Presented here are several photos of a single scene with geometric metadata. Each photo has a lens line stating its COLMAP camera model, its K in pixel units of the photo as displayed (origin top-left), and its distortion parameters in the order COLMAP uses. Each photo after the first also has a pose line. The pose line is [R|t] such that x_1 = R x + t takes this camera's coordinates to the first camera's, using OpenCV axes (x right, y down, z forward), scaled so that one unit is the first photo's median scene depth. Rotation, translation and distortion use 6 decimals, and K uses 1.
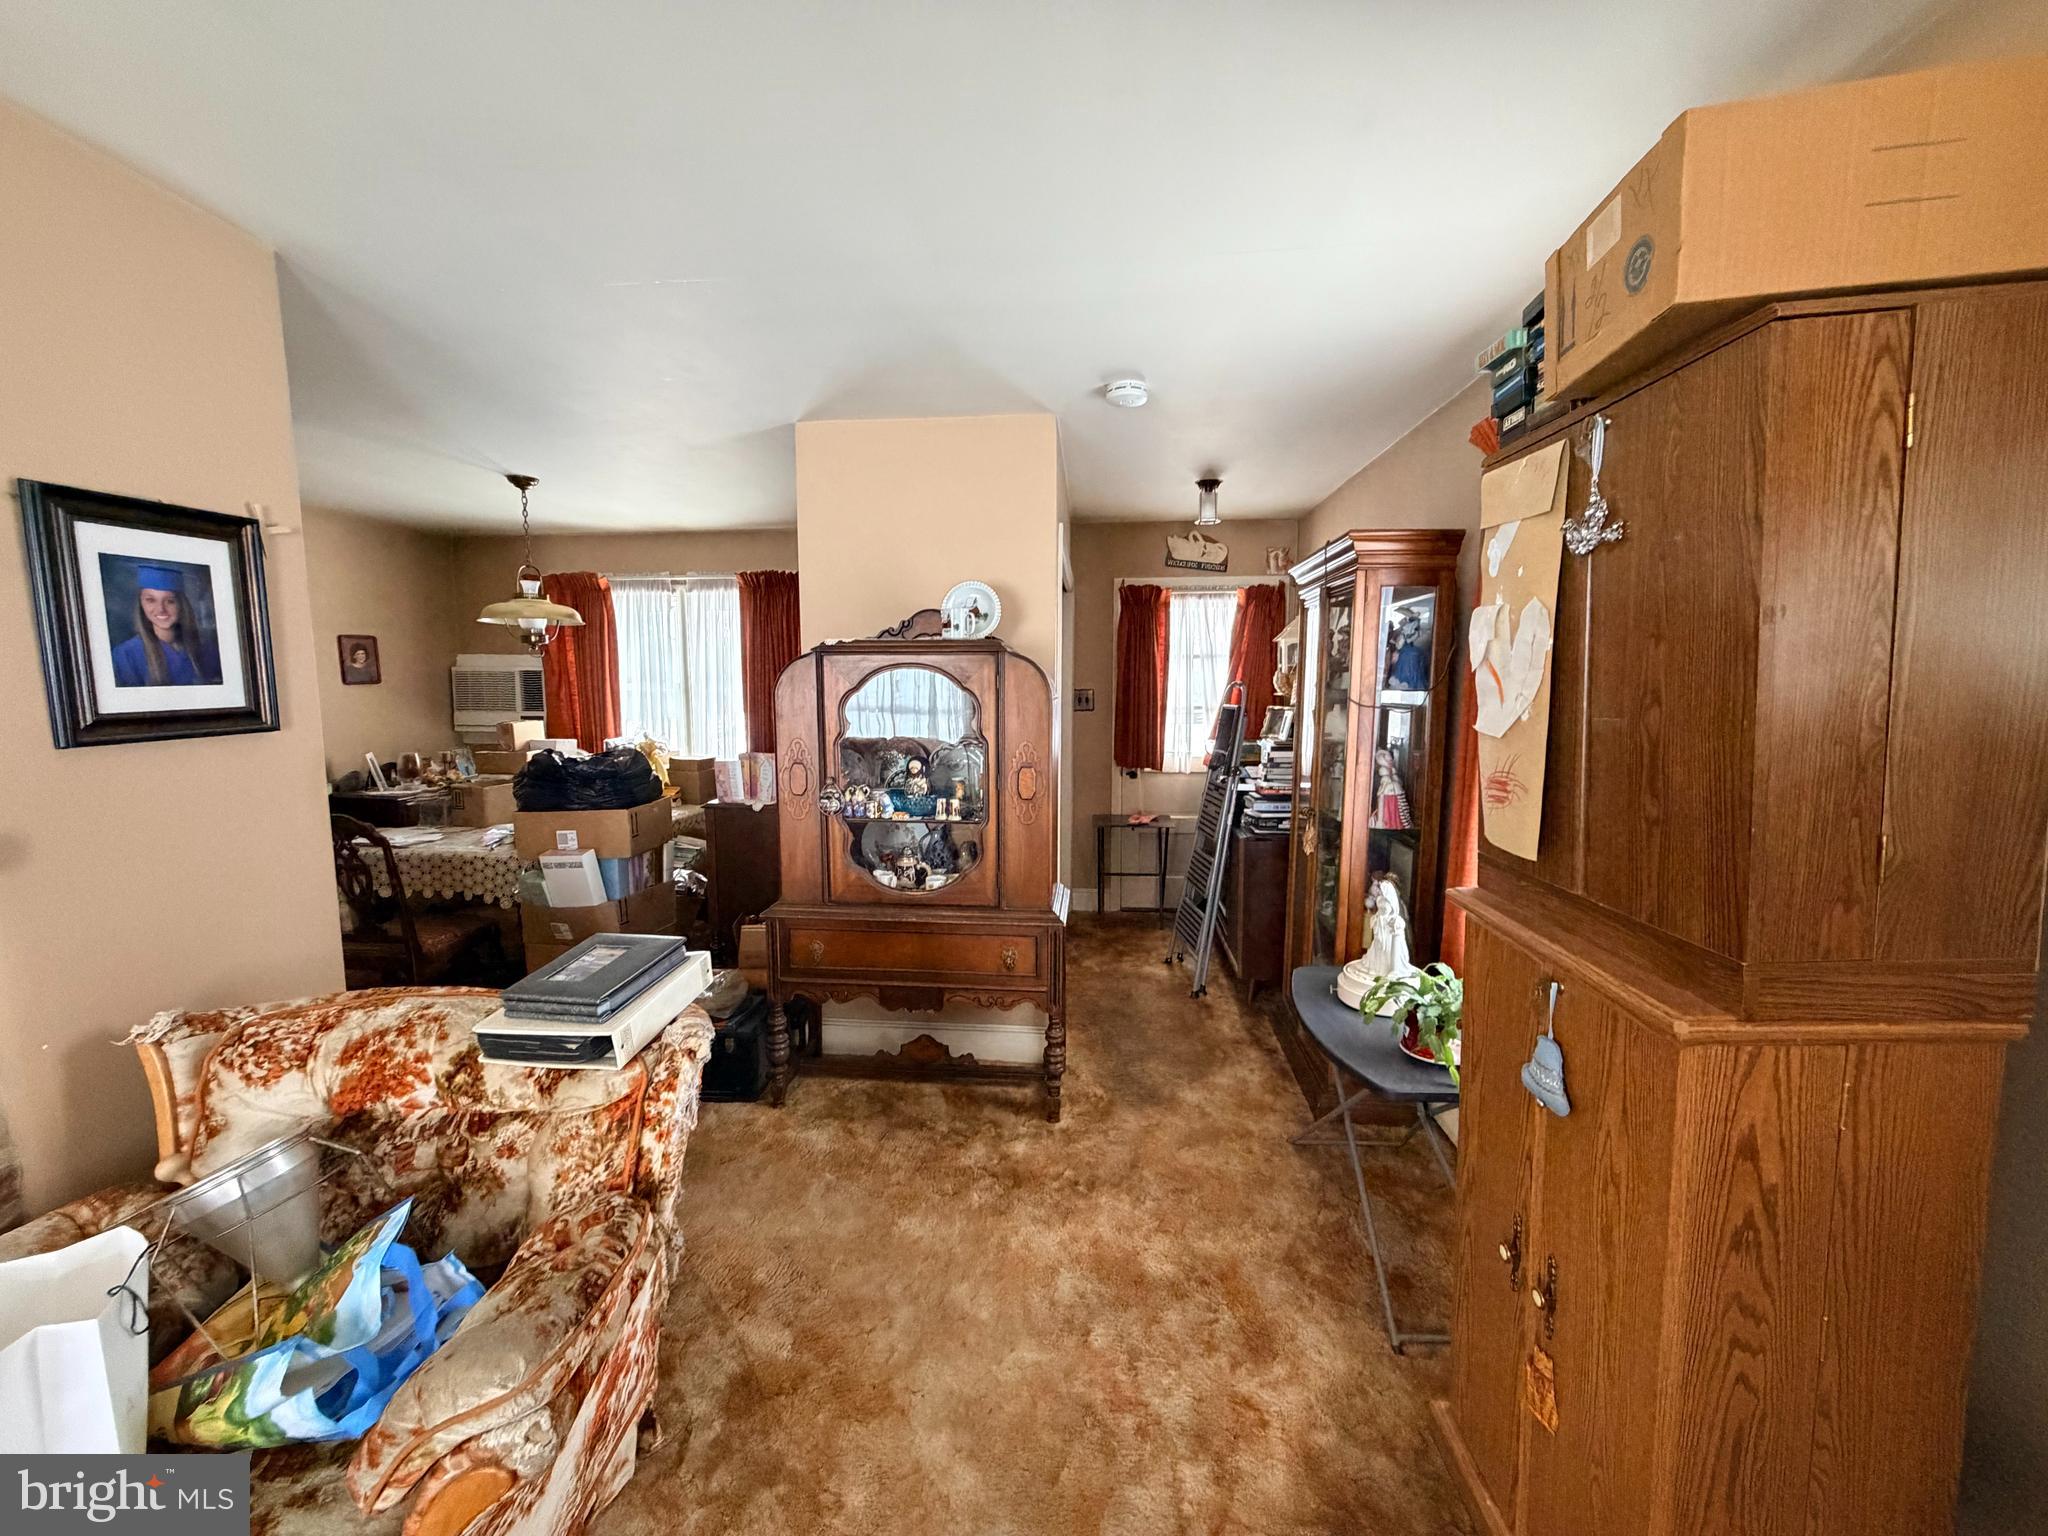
lens RADIAL K [[817.1, 0, 1013.6], [0, 817.1, 778.3], [0, 0, 1]] dist [-0.001985, 0.000620]
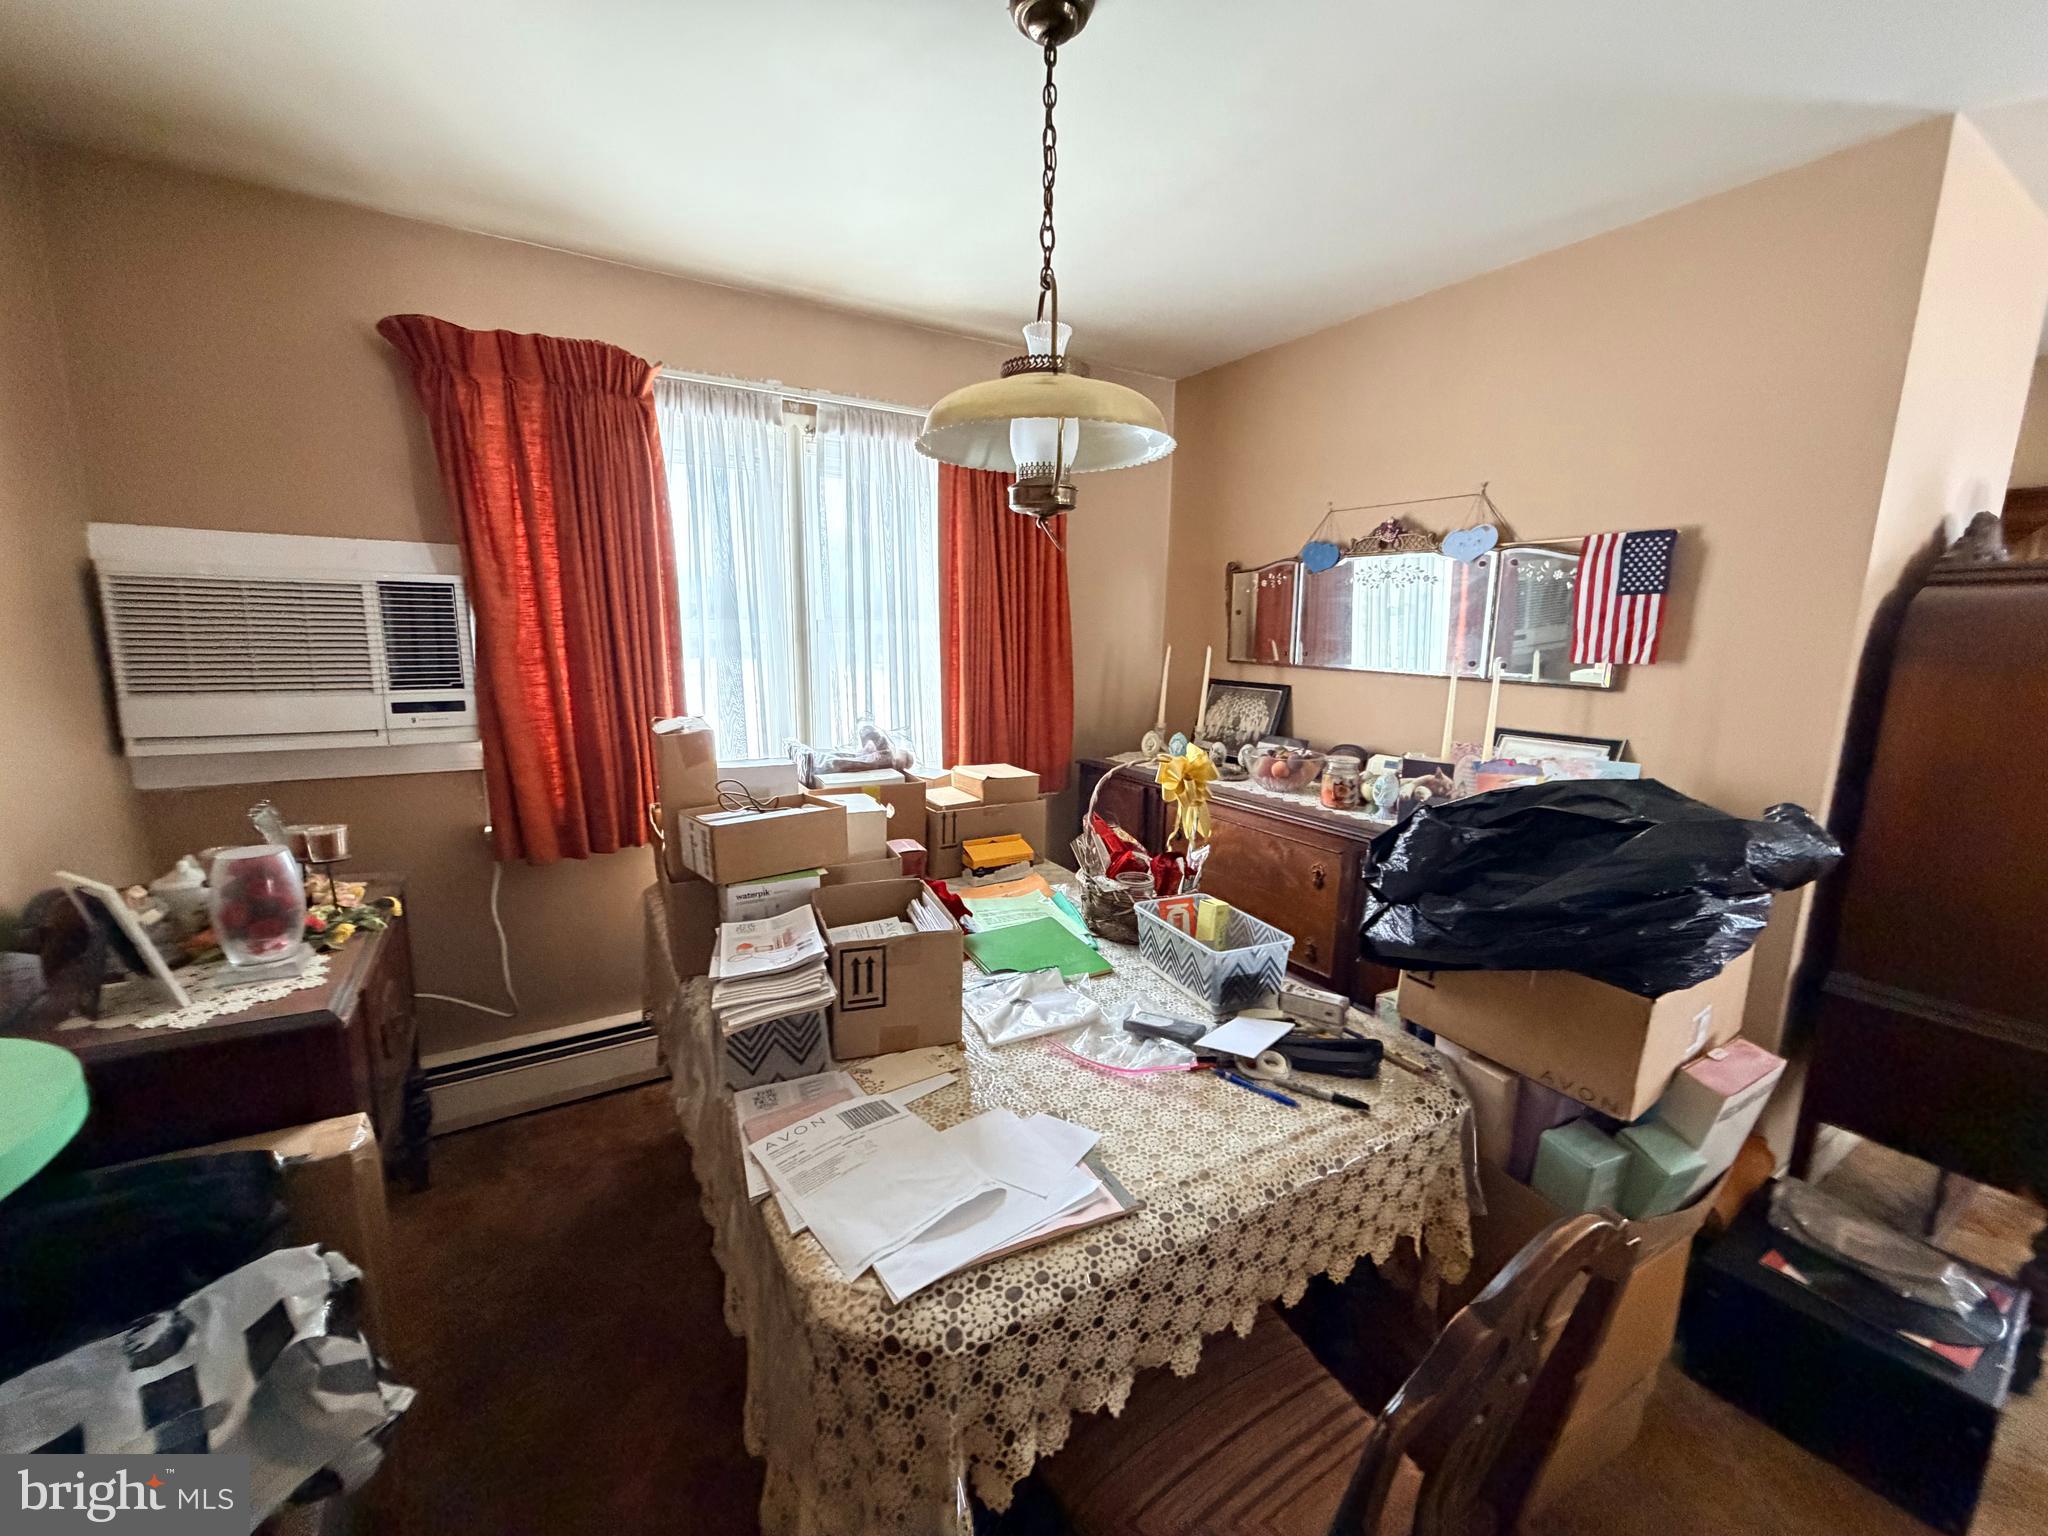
lens RADIAL K [[817.1, 0, 1018.4], [0, 817.1, 774.3], [0, 0, 1]] dist [-0.001985, 0.000620]
pose [[0.780022, -0.103885, 0.617069, -0.626877], [0.046078, 0.992981, 0.108925, -0.073024], [-0.624054, -0.056531, 0.779334, 0.535699]]
